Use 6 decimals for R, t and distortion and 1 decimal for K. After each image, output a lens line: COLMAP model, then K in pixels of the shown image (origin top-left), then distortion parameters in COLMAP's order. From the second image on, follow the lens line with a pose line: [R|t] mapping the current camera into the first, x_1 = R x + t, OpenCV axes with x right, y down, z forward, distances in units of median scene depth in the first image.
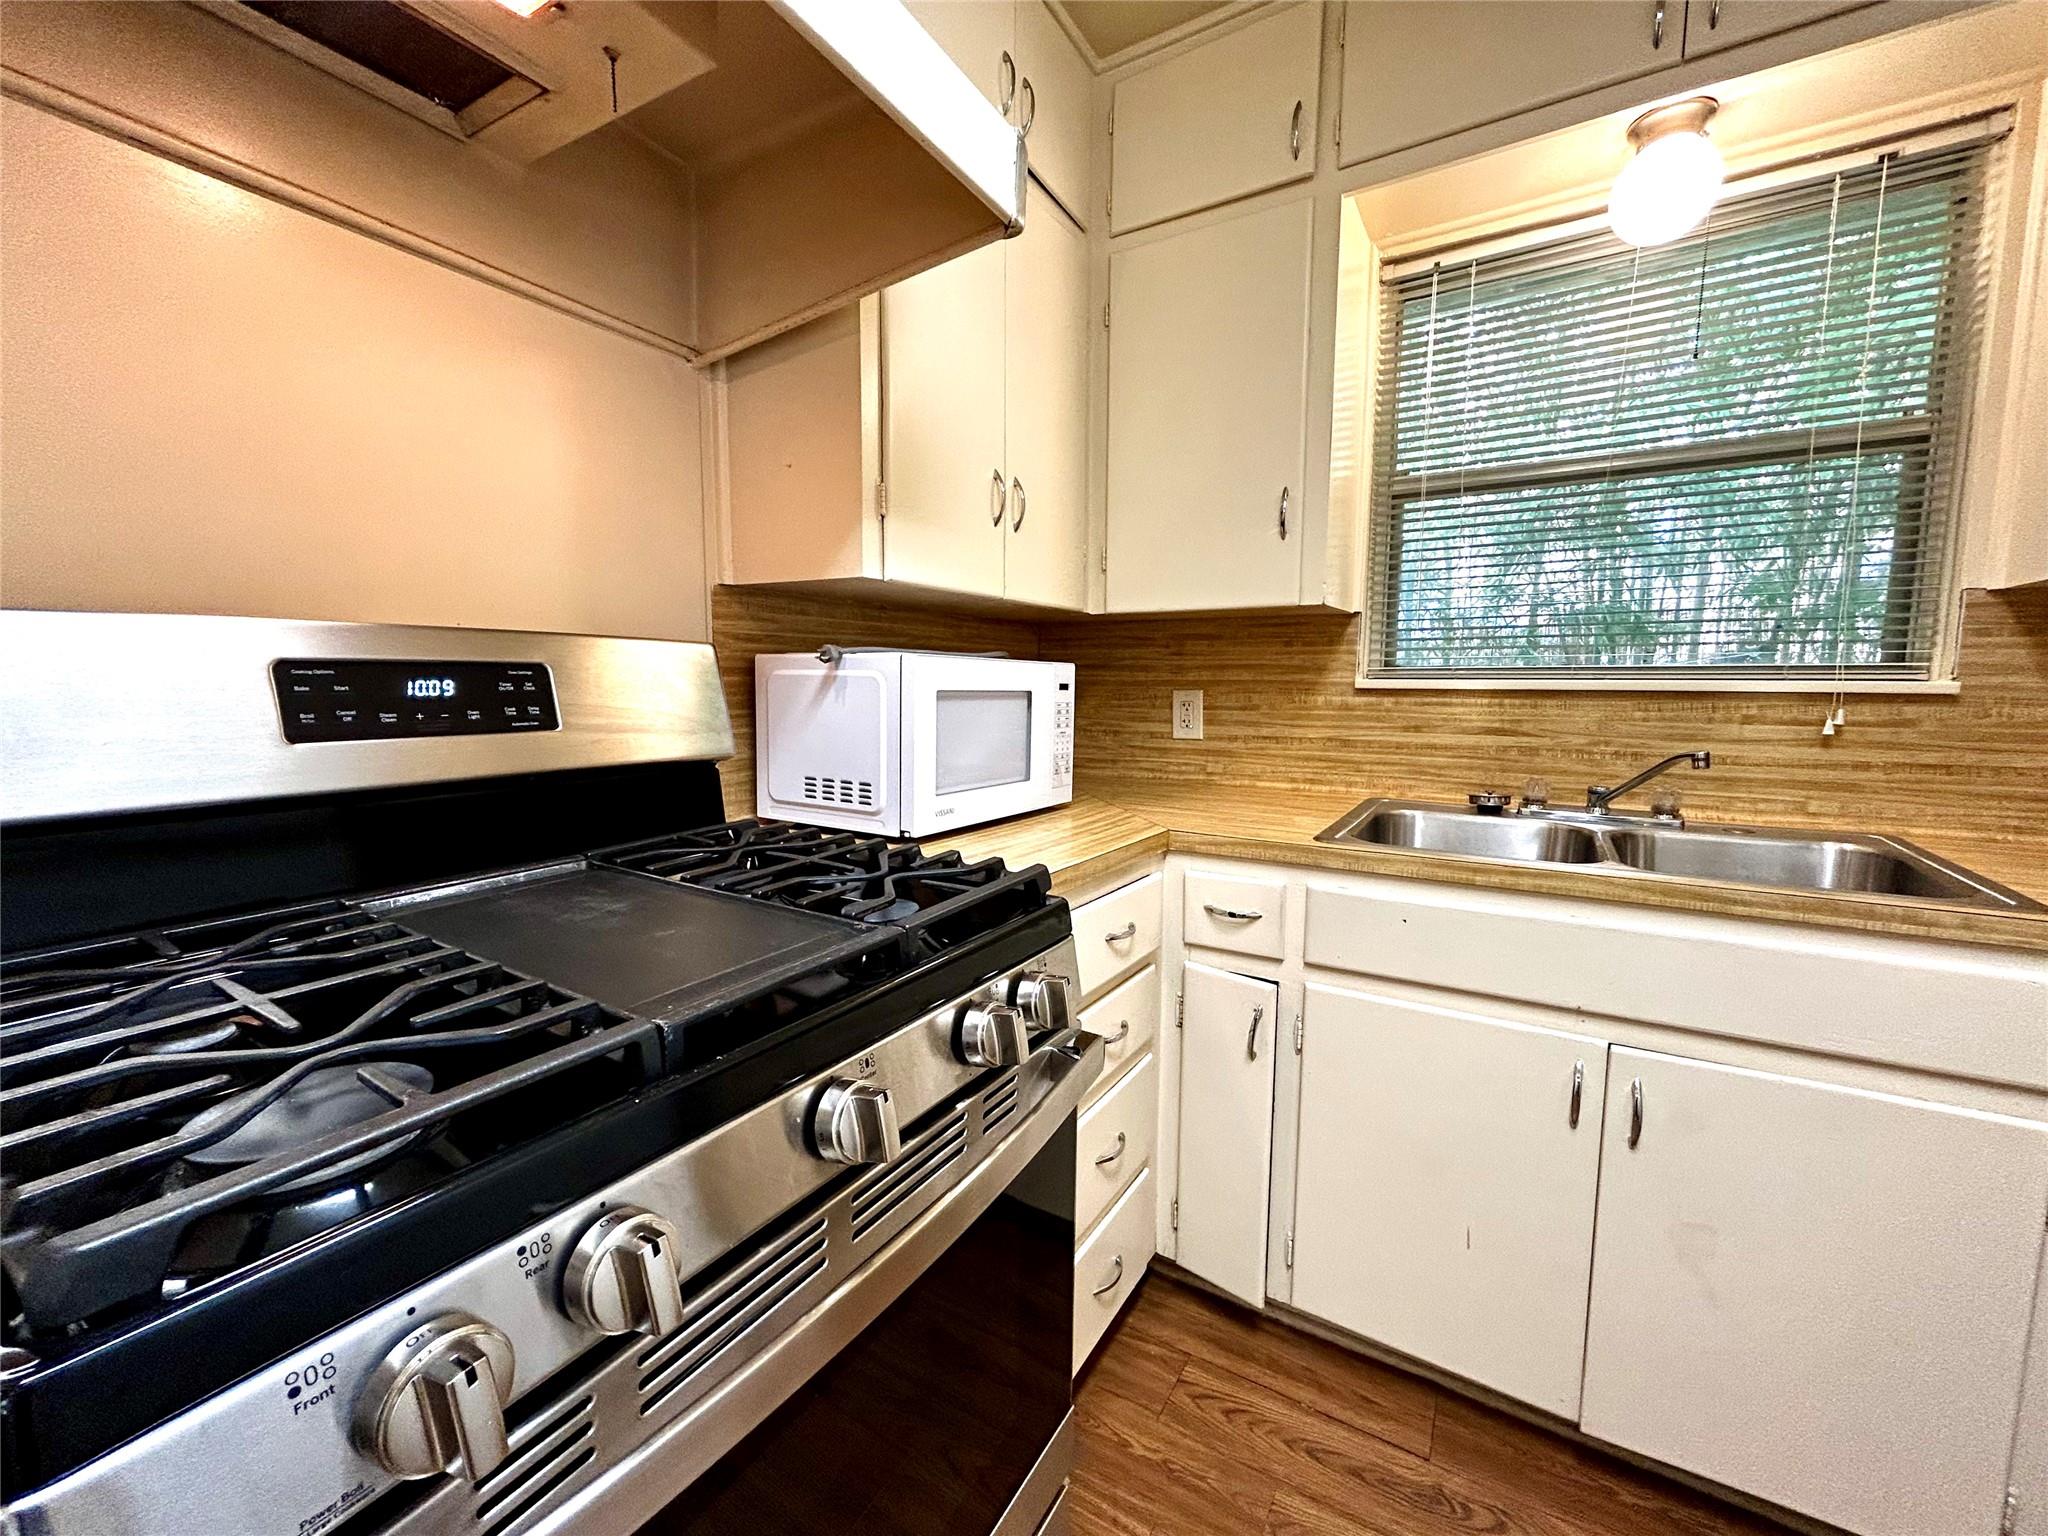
lens RADIAL K [[824.6, 0, 1016.9], [0, 824.6, 766.6], [0, 0, 1]] dist [-0.000961, 0.000549]
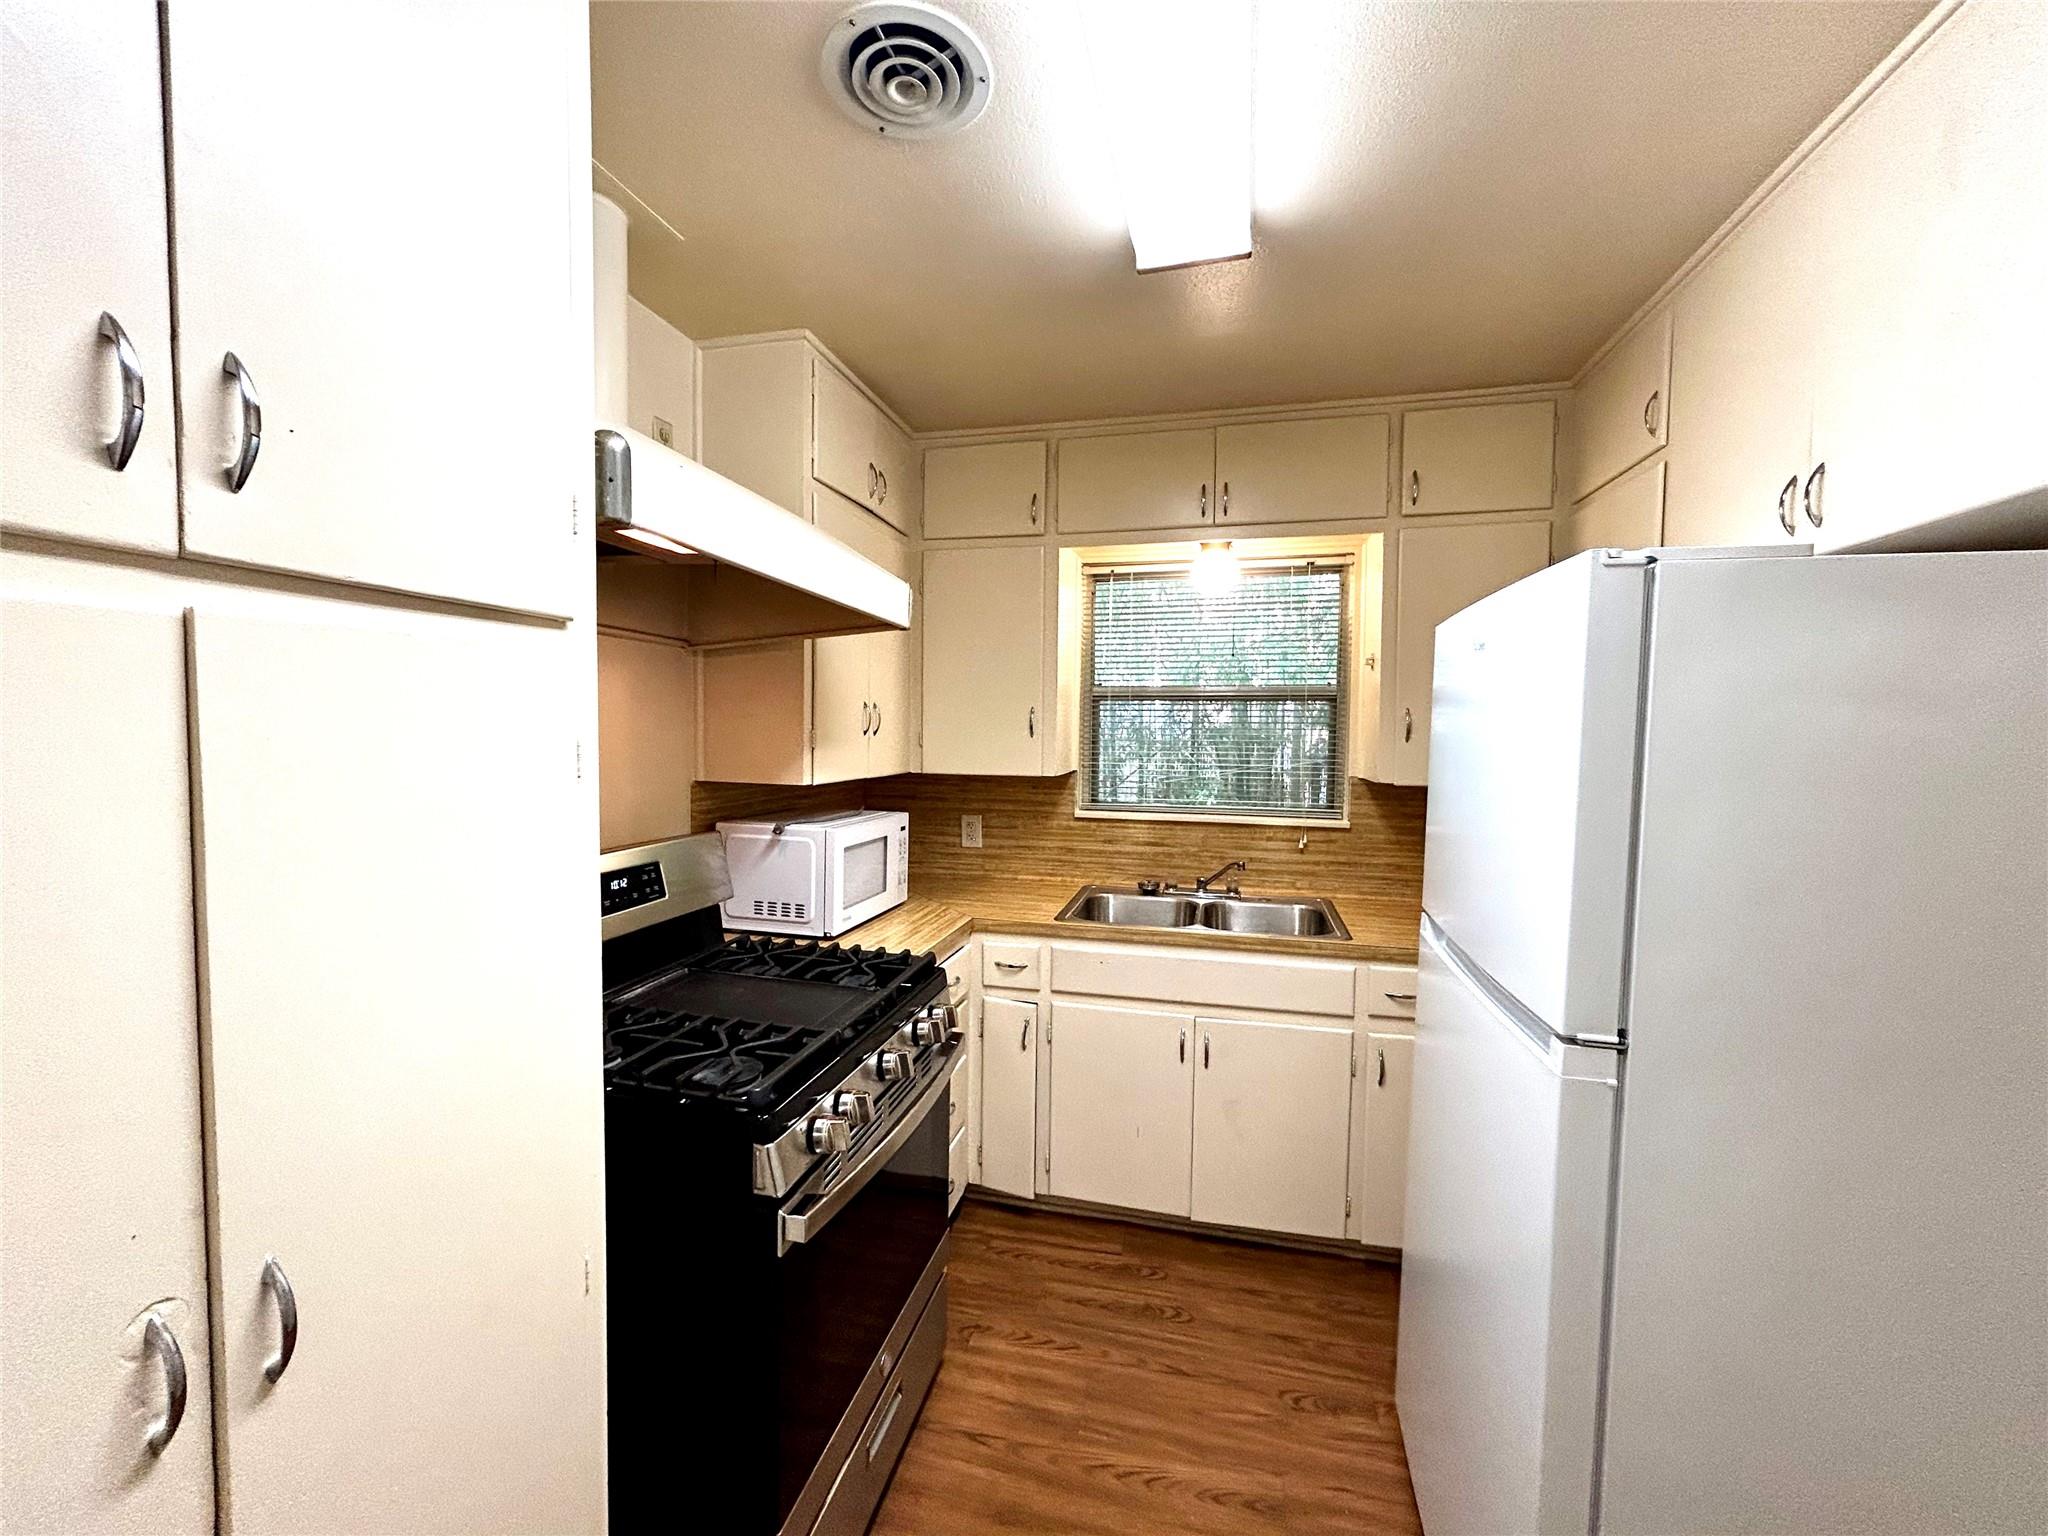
lens RADIAL K [[829.0, 0, 1016.8], [0, 829.0, 766.6], [0, 0, 1]] dist [-0.002182, 0.000166]
pose [[0.952463, -0.008005, 0.304548, -0.242963], [0.024796, 0.998375, -0.051307, -0.143188], [-0.303643, 0.056420, 0.951114, -0.652816]]
